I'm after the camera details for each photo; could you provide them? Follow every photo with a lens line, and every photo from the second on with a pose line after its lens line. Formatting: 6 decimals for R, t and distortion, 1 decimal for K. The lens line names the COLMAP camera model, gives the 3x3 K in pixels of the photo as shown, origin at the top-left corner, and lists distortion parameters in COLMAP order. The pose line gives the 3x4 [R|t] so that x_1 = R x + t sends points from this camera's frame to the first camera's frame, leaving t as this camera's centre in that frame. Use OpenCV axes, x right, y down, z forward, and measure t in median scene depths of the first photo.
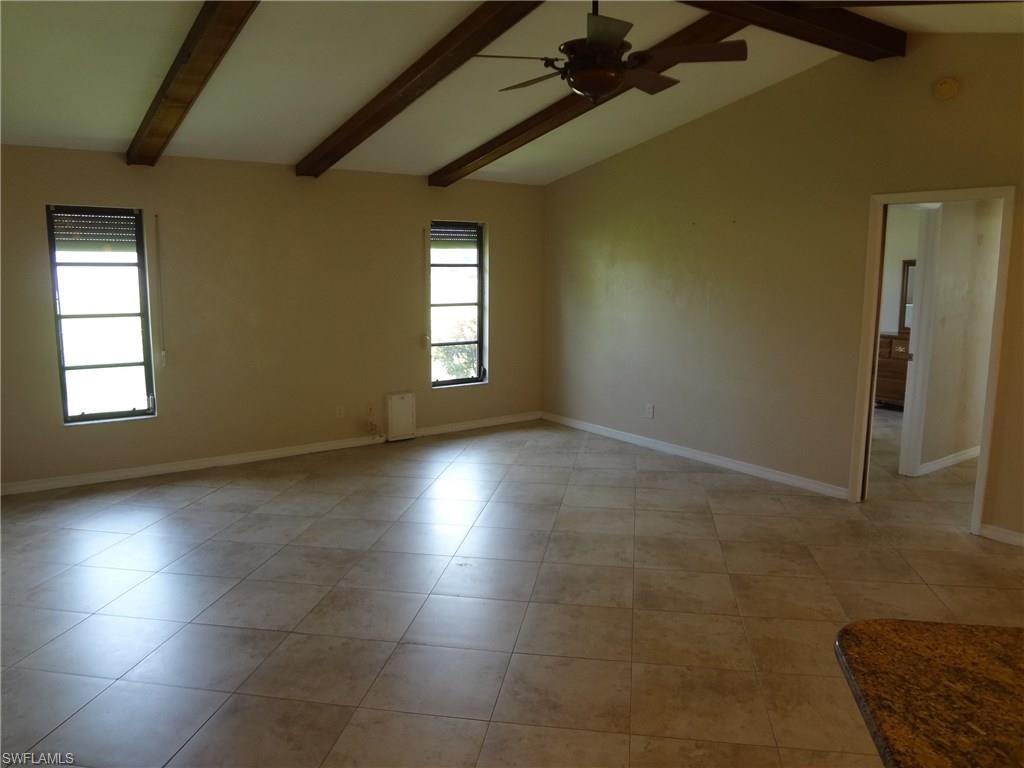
lens RADIAL K [[761.1, 0, 505.3], [0, 761.1, 383.3], [0, 0, 1]] dist [-0.035206, 0.000050]
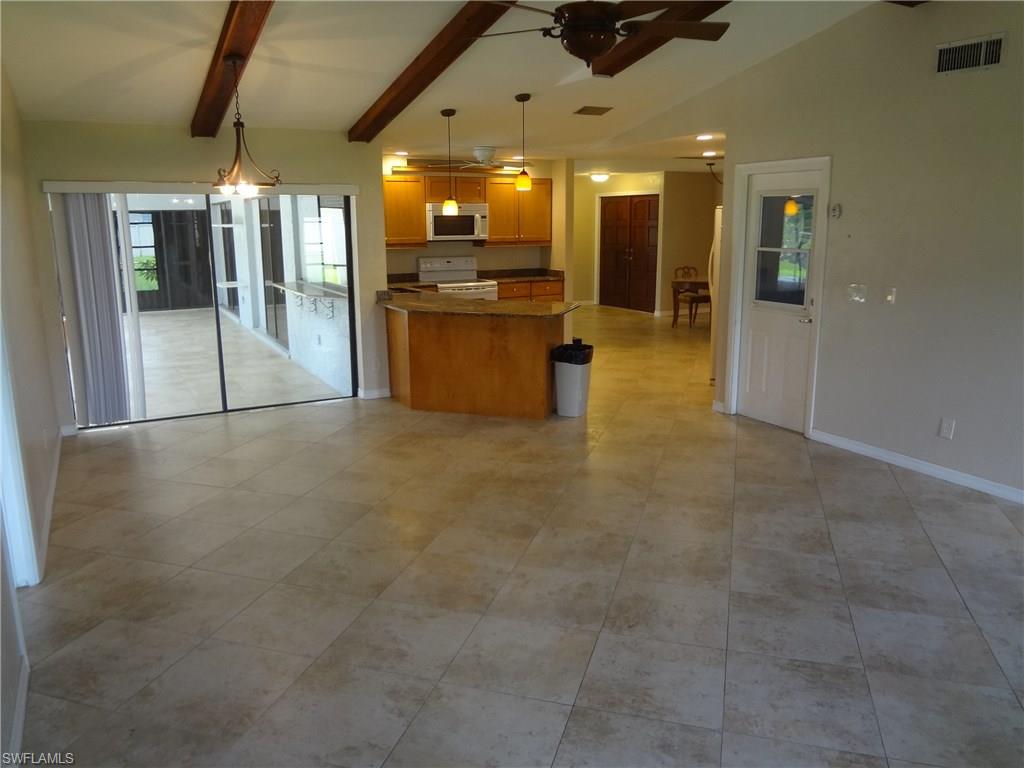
lens RADIAL K [[776.4, 0, 502.6], [0, 776.4, 380.4], [0, 0, 1]] dist [-0.049460, -0.004103]
pose [[-0.991791, -0.024826, 0.125437, 0.053123], [0.020357, 0.937806, 0.346563, -0.193853], [-0.126239, 0.346272, -0.929602, 1.237014]]
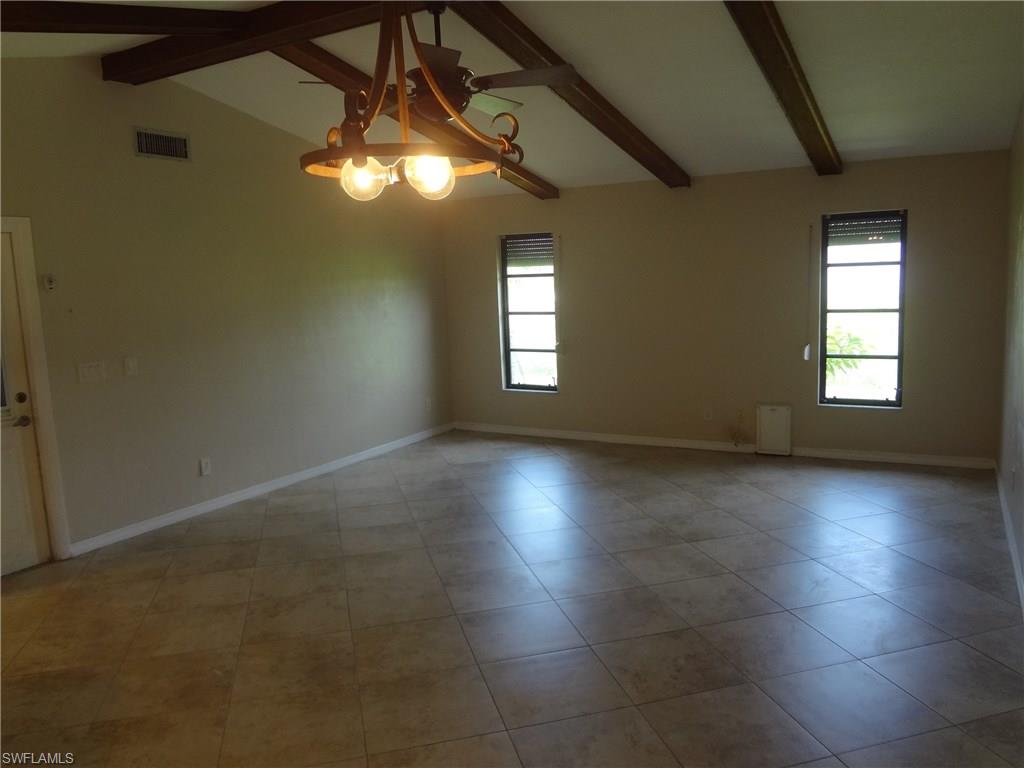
lens RADIAL K [[761.1, 0, 505.3], [0, 761.1, 383.3], [0, 0, 1]] dist [-0.035206, 0.000050]
pose [[0.413071, 0.112955, -0.903667, 0.674670], [-0.095074, 0.992205, 0.080563, -0.067715], [0.905722, 0.052637, 0.420590, 0.372357]]
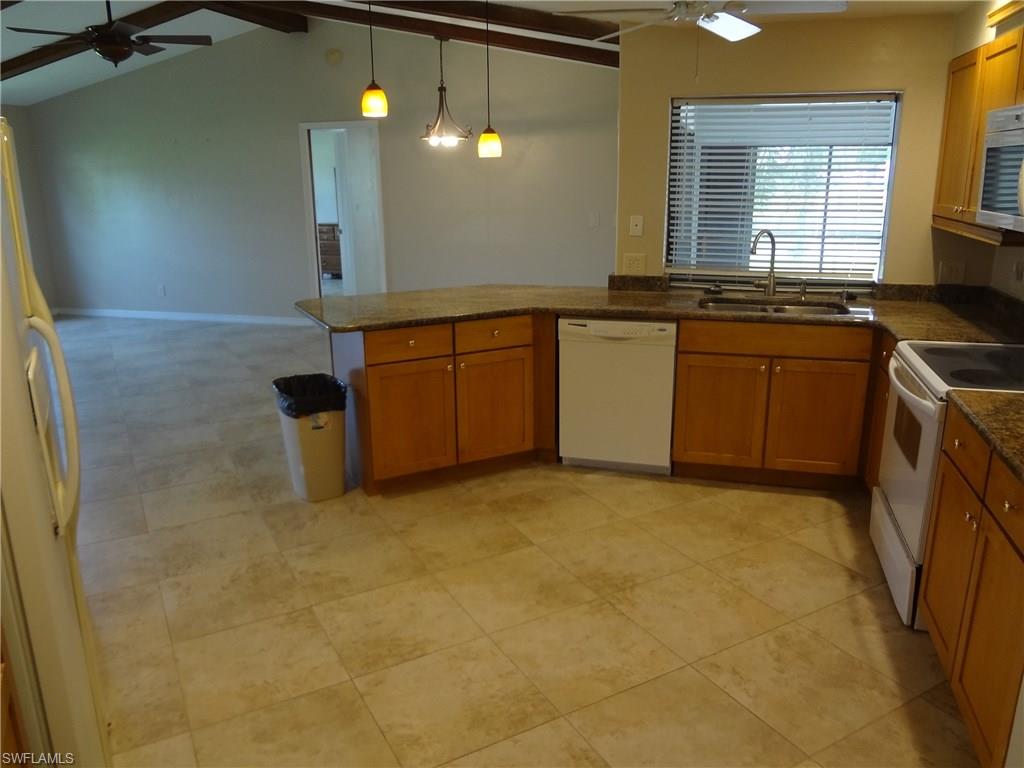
lens RADIAL K [[757.2, 0, 509.1], [0, 757.2, 373.2], [0, 0, 1]] dist [-0.041207, -0.004546]
pose [[0.777295, -0.173699, 0.604683, -0.164319], [0.110018, 0.983850, 0.141195, 0.069110], [-0.619443, -0.043224, 0.783851, -0.412374]]
